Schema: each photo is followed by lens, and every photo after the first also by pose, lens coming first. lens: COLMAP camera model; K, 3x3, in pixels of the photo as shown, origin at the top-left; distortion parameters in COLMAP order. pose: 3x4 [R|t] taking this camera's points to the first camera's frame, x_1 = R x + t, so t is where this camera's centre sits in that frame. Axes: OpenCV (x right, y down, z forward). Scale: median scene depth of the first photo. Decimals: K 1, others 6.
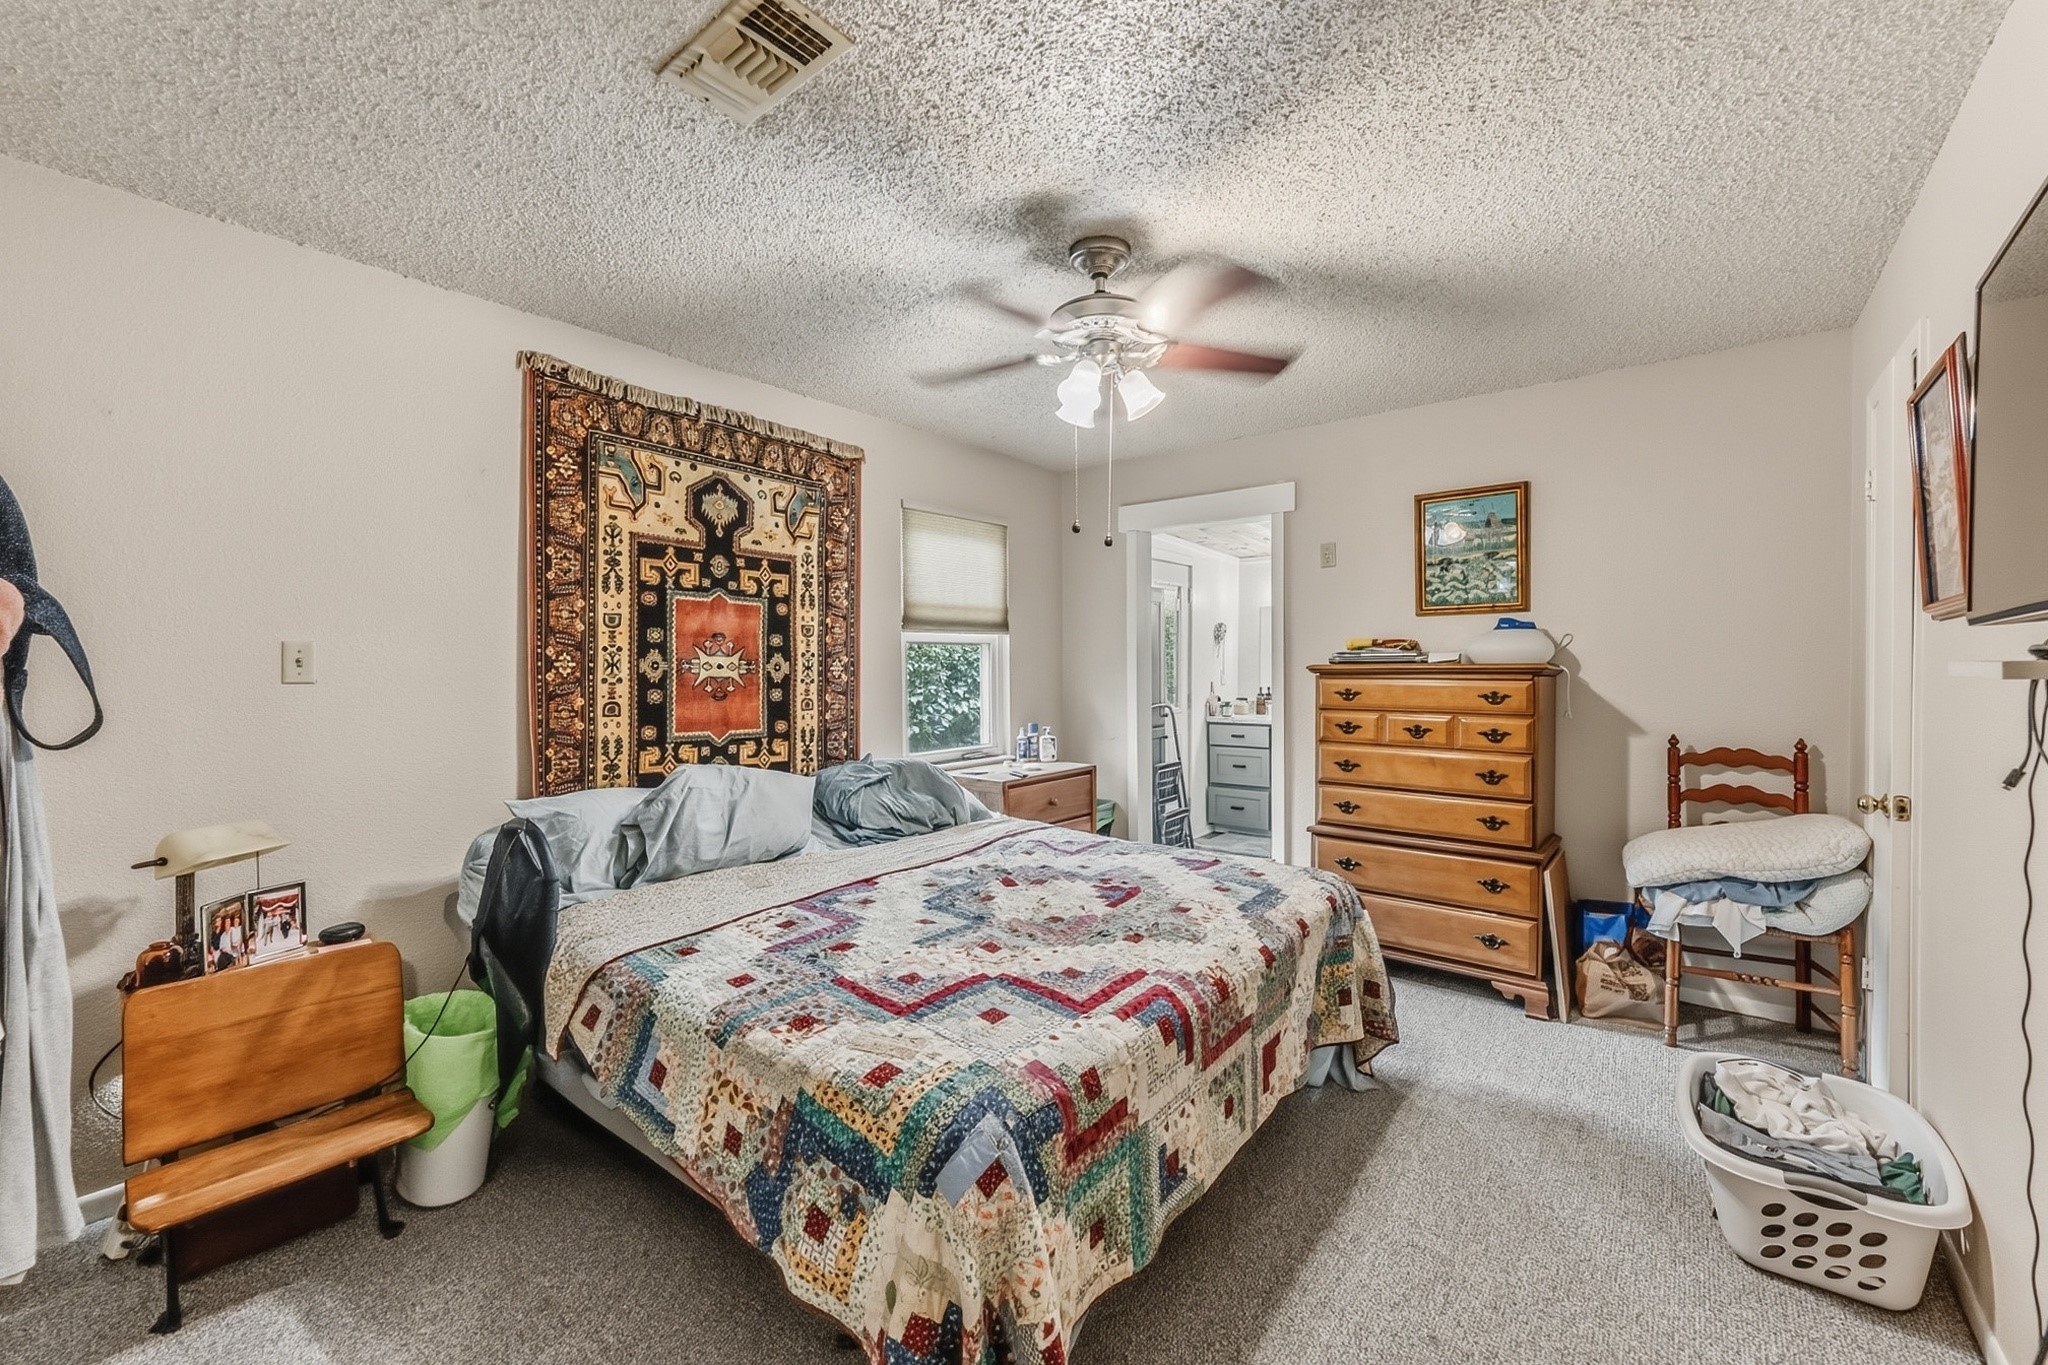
lens RADIAL K [[831.5, 0, 1023.9], [0, 831.5, 674.1], [0, 0, 1]] dist [-0.002381, -0.000010]
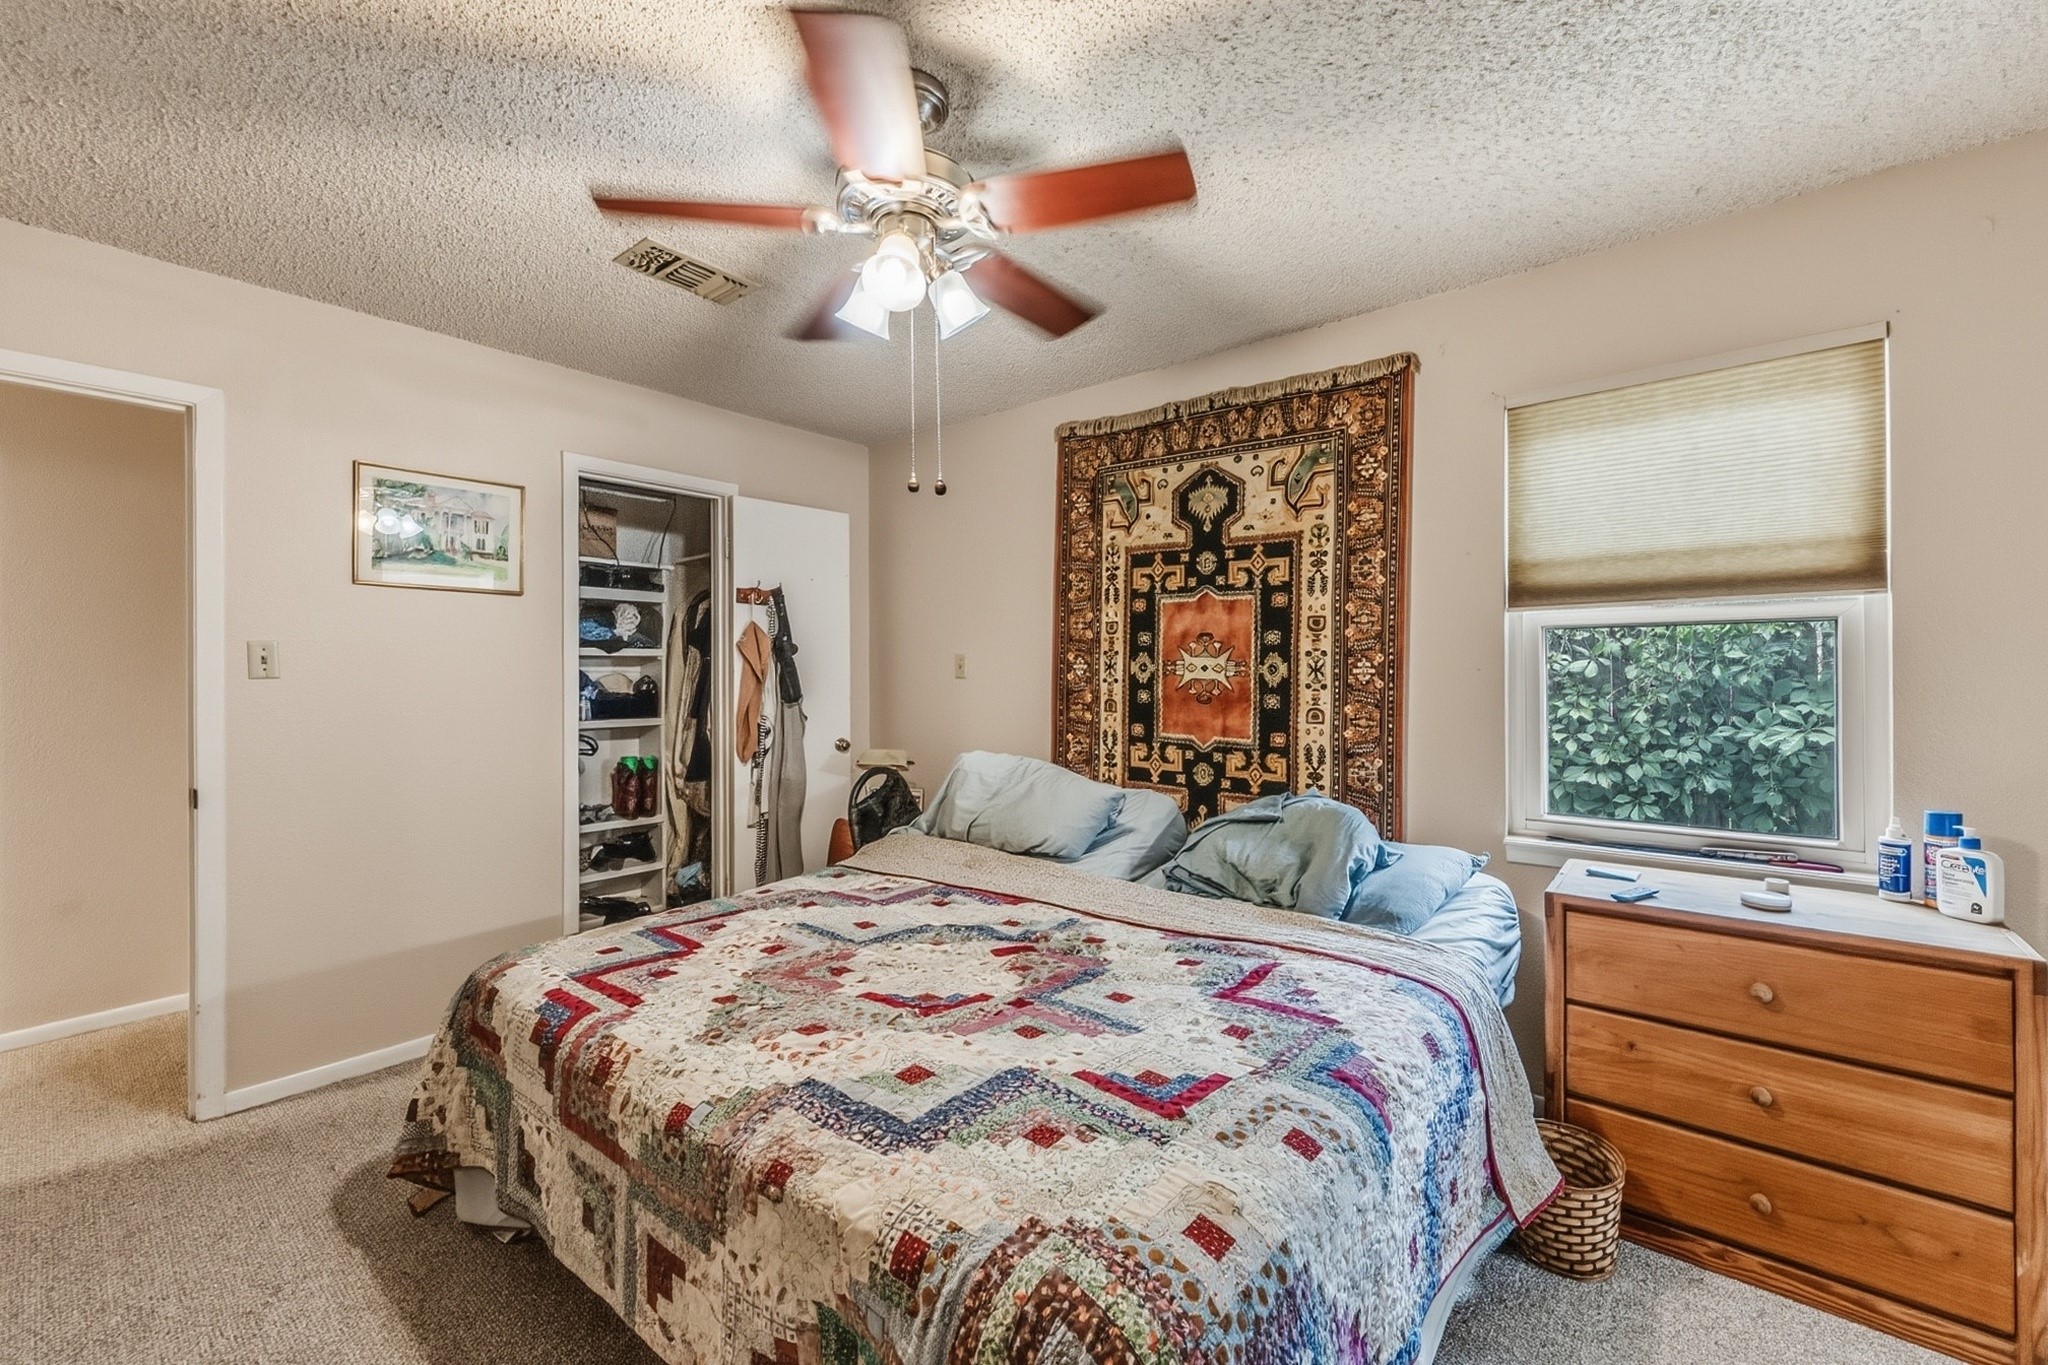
lens RADIAL K [[831.5, 0, 1018.9], [0, 831.5, 669.6], [0, 0, 1]] dist [-0.002381, -0.000010]
pose [[-0.017203, 0.001784, -0.999850, 0.603577], [-0.008371, 0.999963, 0.001928, -0.007841], [0.999817, 0.008403, -0.017187, 0.826480]]
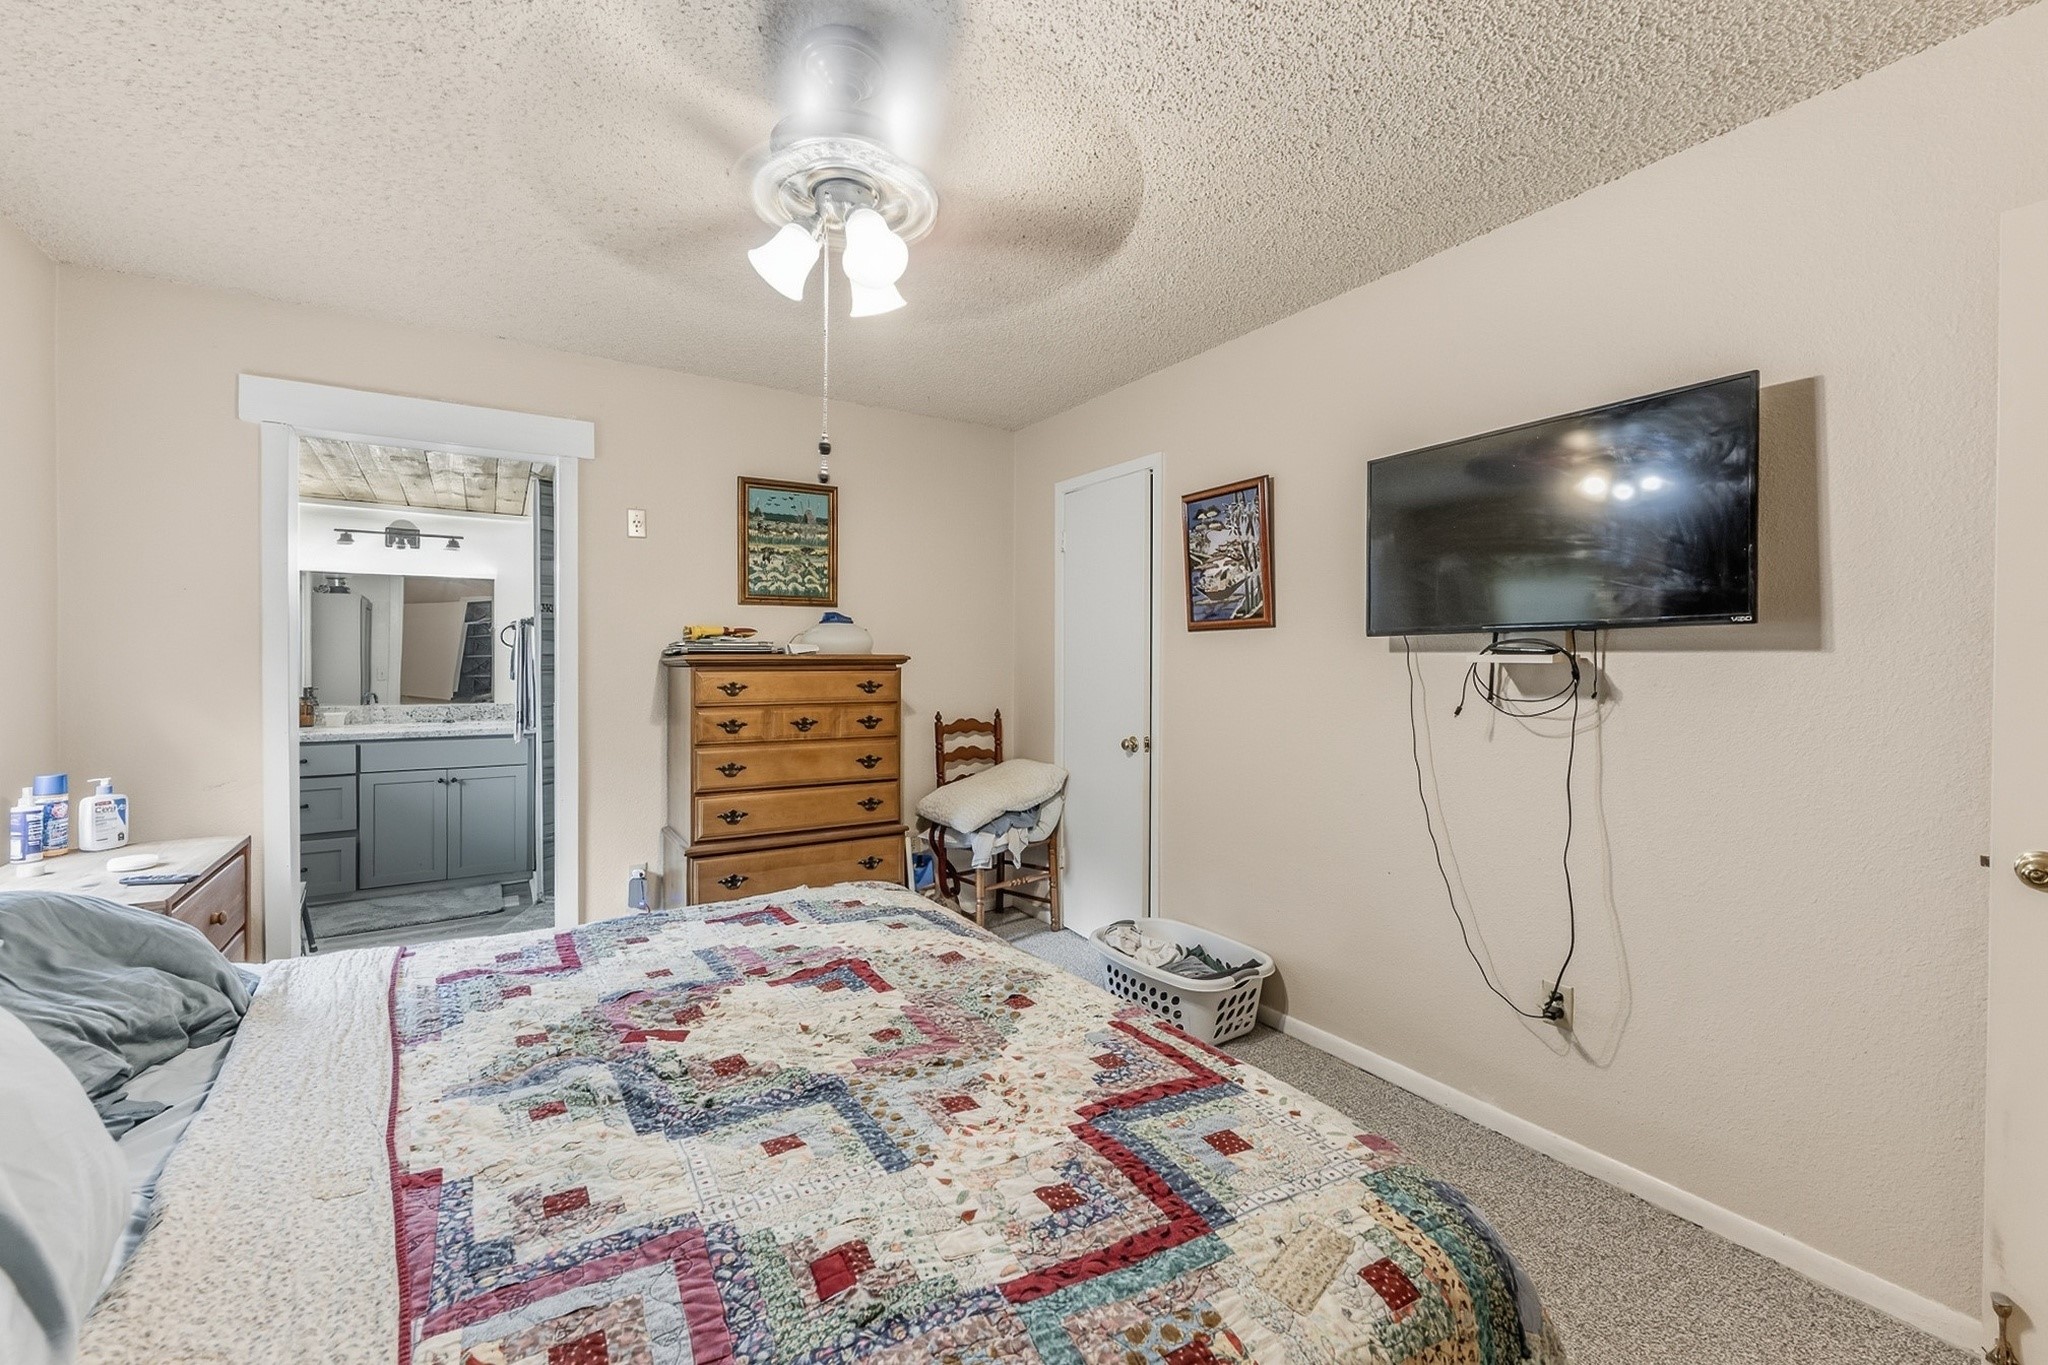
lens RADIAL K [[831.5, 0, 1025.4], [0, 831.5, 666.7], [0, 0, 1]] dist [-0.002381, -0.000010]
pose [[0.305993, -0.005274, 0.952019, -0.388509], [0.006356, 0.999974, 0.003496, -0.000284], [-0.952013, 0.004981, 0.306018, 0.479958]]
